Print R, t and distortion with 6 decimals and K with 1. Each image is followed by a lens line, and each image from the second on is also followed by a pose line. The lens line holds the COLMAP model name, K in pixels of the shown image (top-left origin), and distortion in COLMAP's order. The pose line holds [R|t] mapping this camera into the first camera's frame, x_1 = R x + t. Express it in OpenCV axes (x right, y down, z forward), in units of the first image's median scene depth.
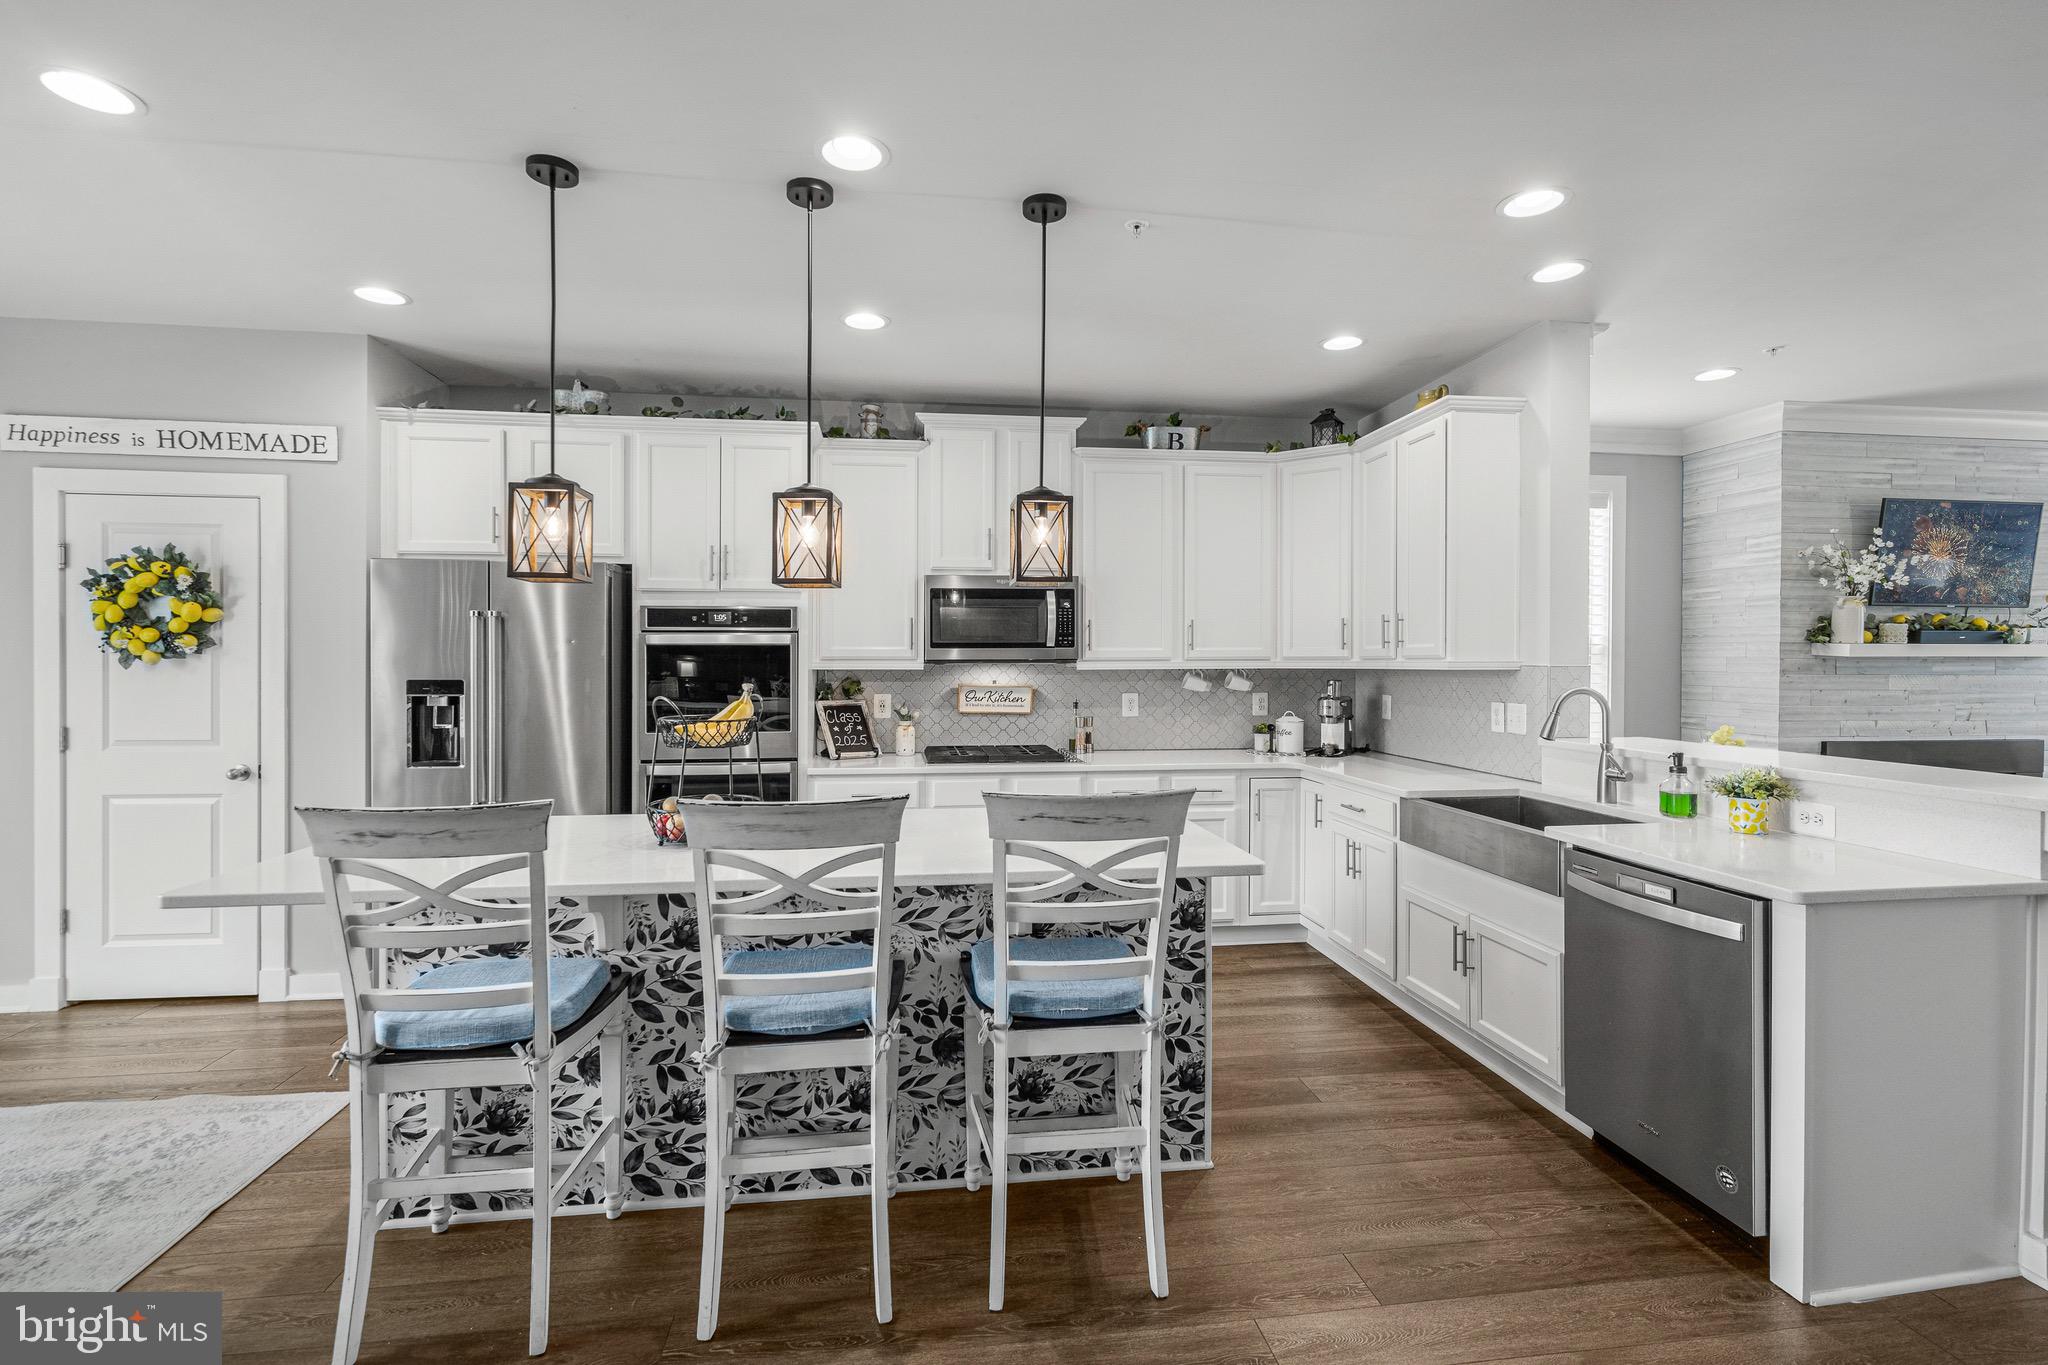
lens RADIAL K [[924.7, 0, 1028.0], [0, 924.7, 668.7], [0, 0, 1]] dist [-0.000549, -0.000267]
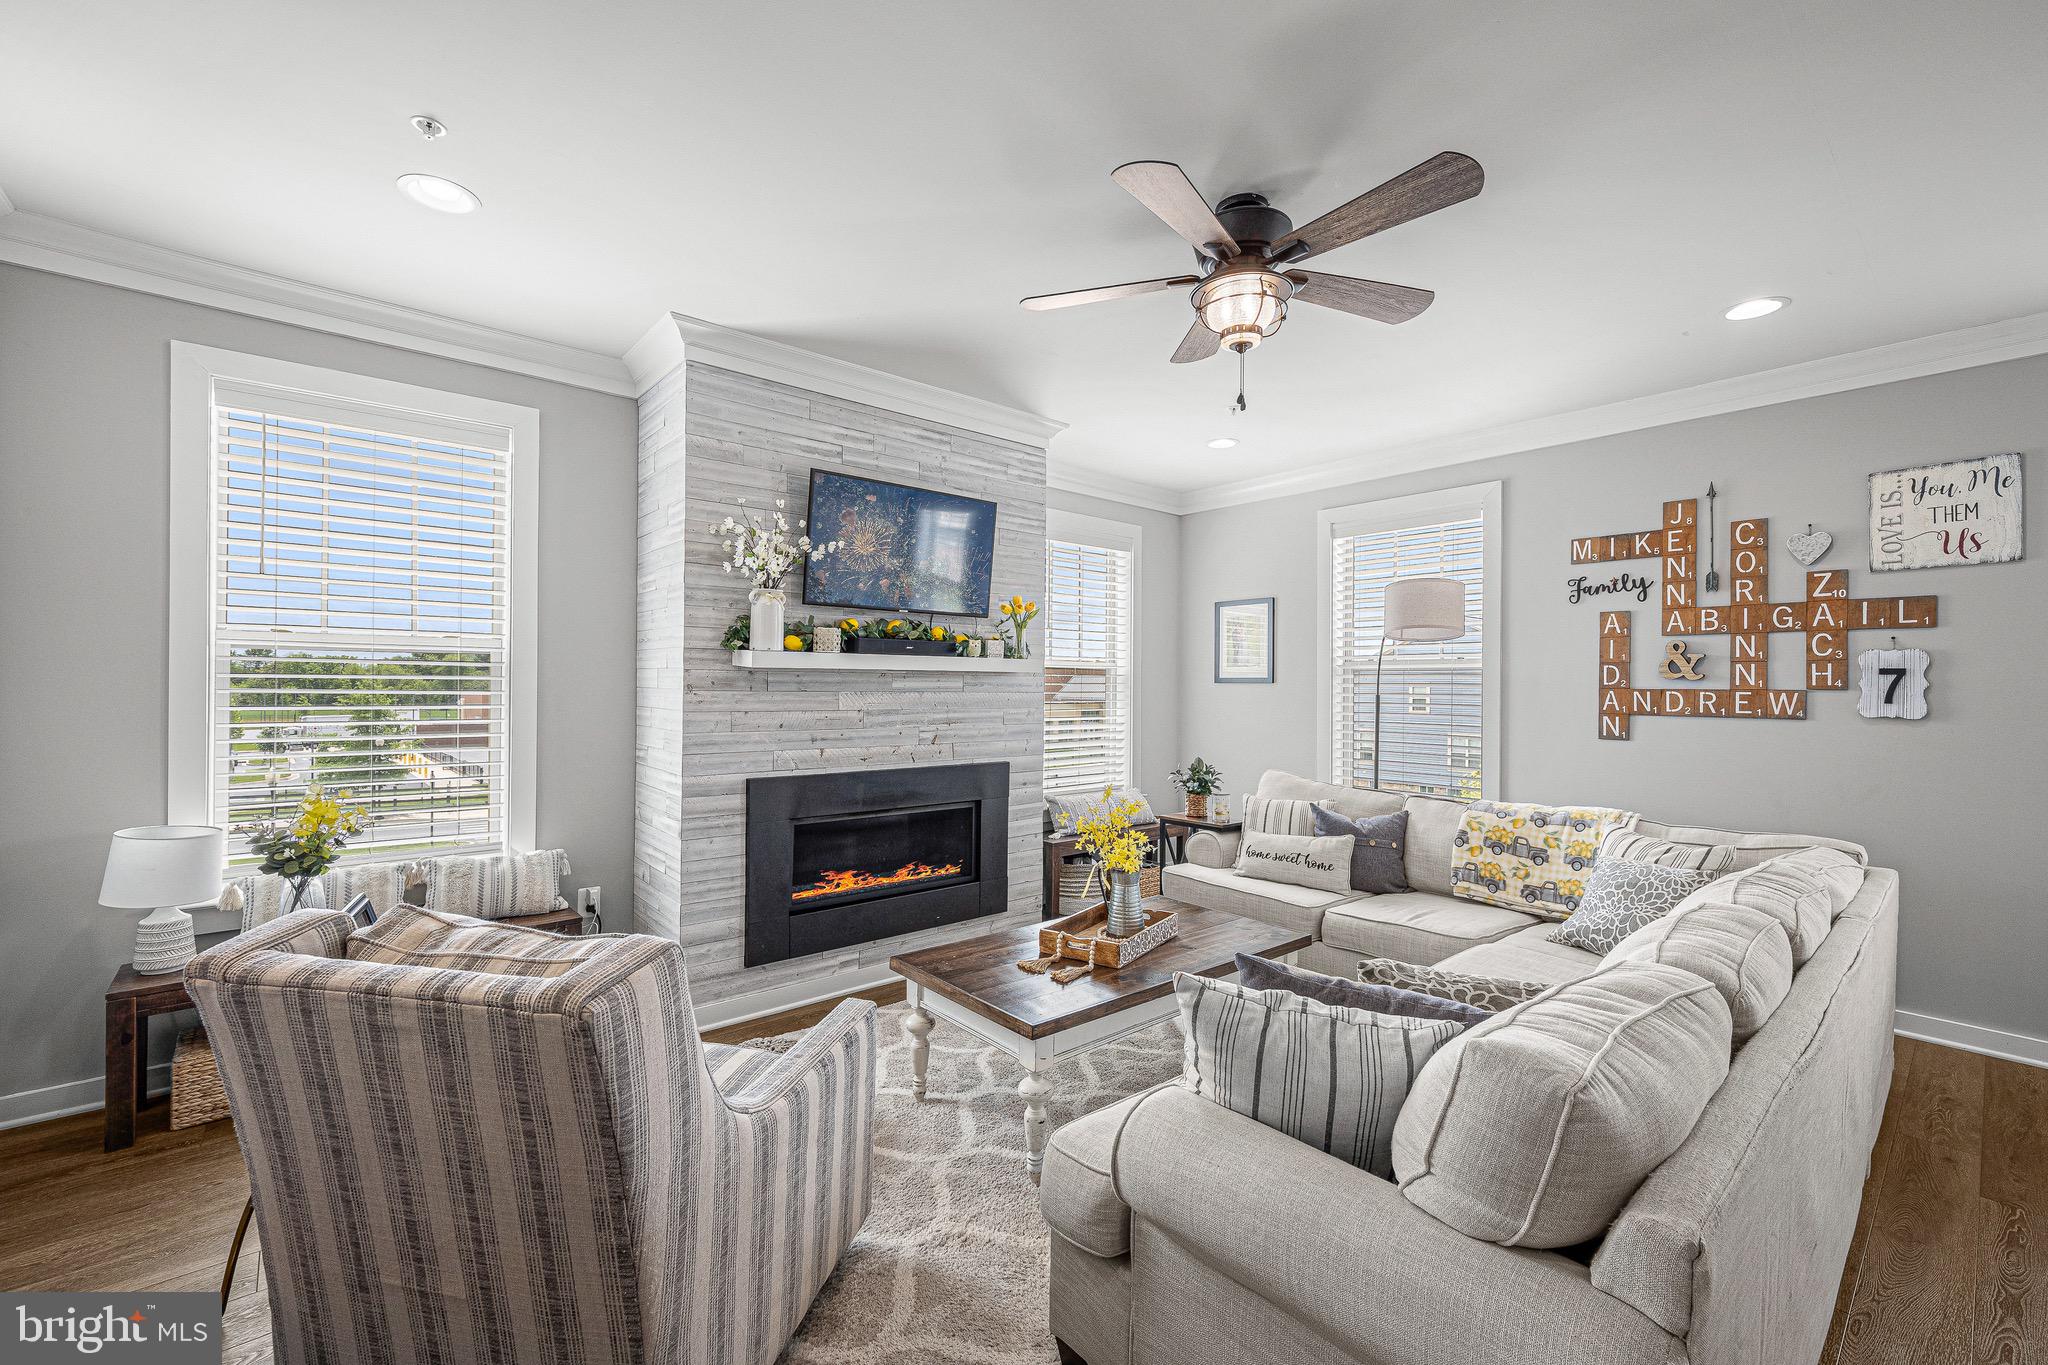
lens RADIAL K [[841.0, 0, 1020.4], [0, 841.0, 684.7], [0, 0, 1]] dist [-0.000646, 0.000354]
pose [[0.842392, 0.004465, 0.538846, 0.708474], [-0.002139, 0.999985, -0.004942, 0.003928], [-0.538861, 0.003011, 0.842390, 0.306020]]
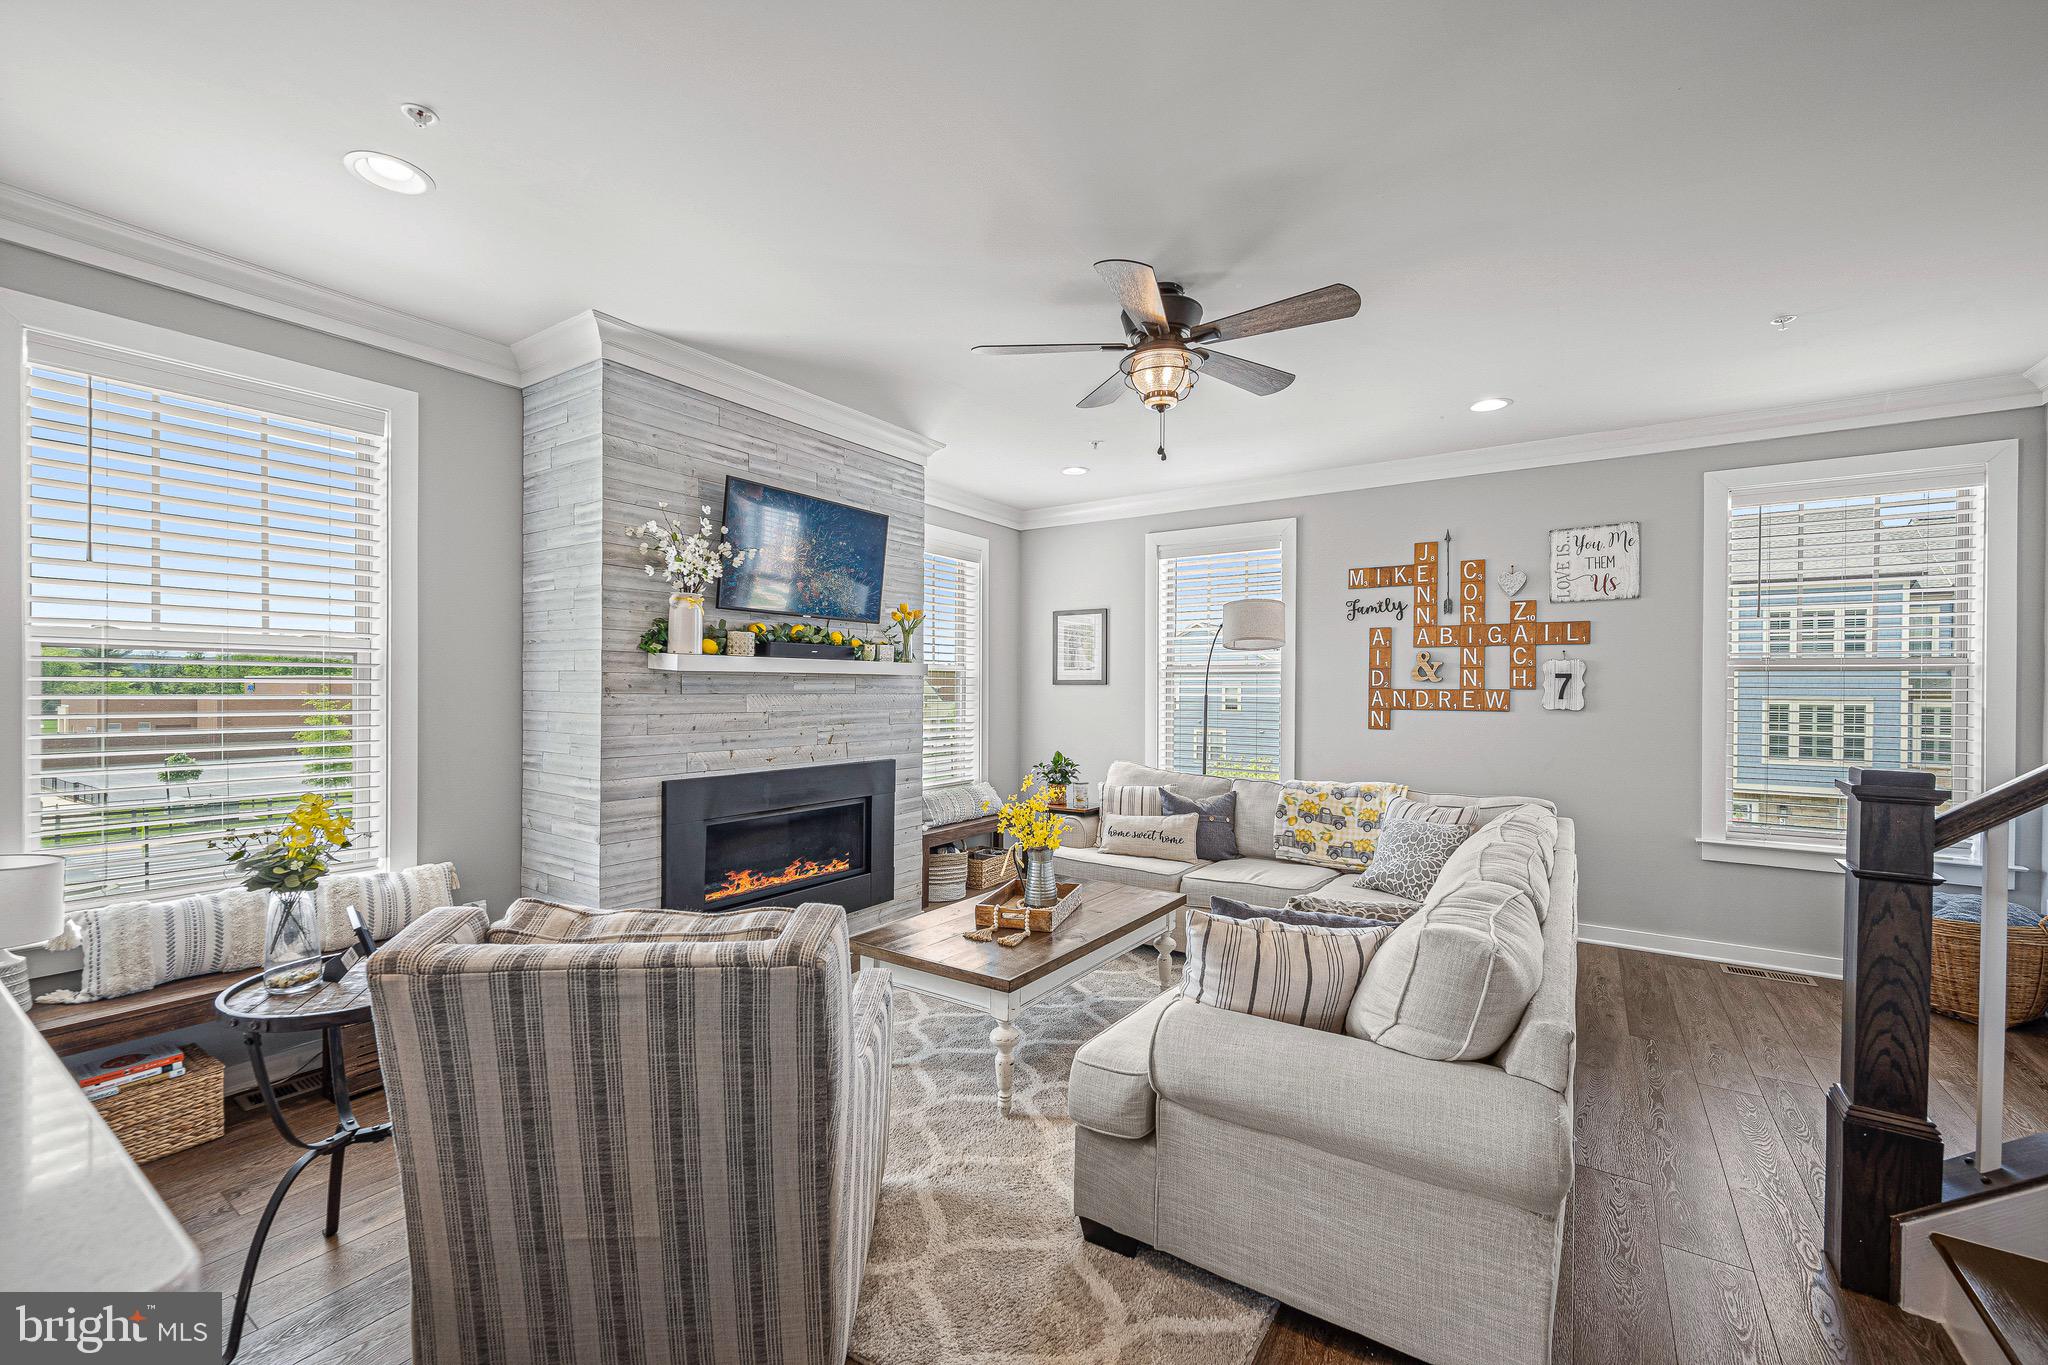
lens RADIAL K [[833.2, 0, 1018.3], [0, 833.2, 693.3], [0, 0, 1]] dist [0.000811, -0.000179]
pose [[0.667671, -0.003965, 0.744446, 0.568340], [0.001263, 0.999990, 0.004193, 0.003092], [-0.744455, -0.001859, 0.667670, 0.333109]]
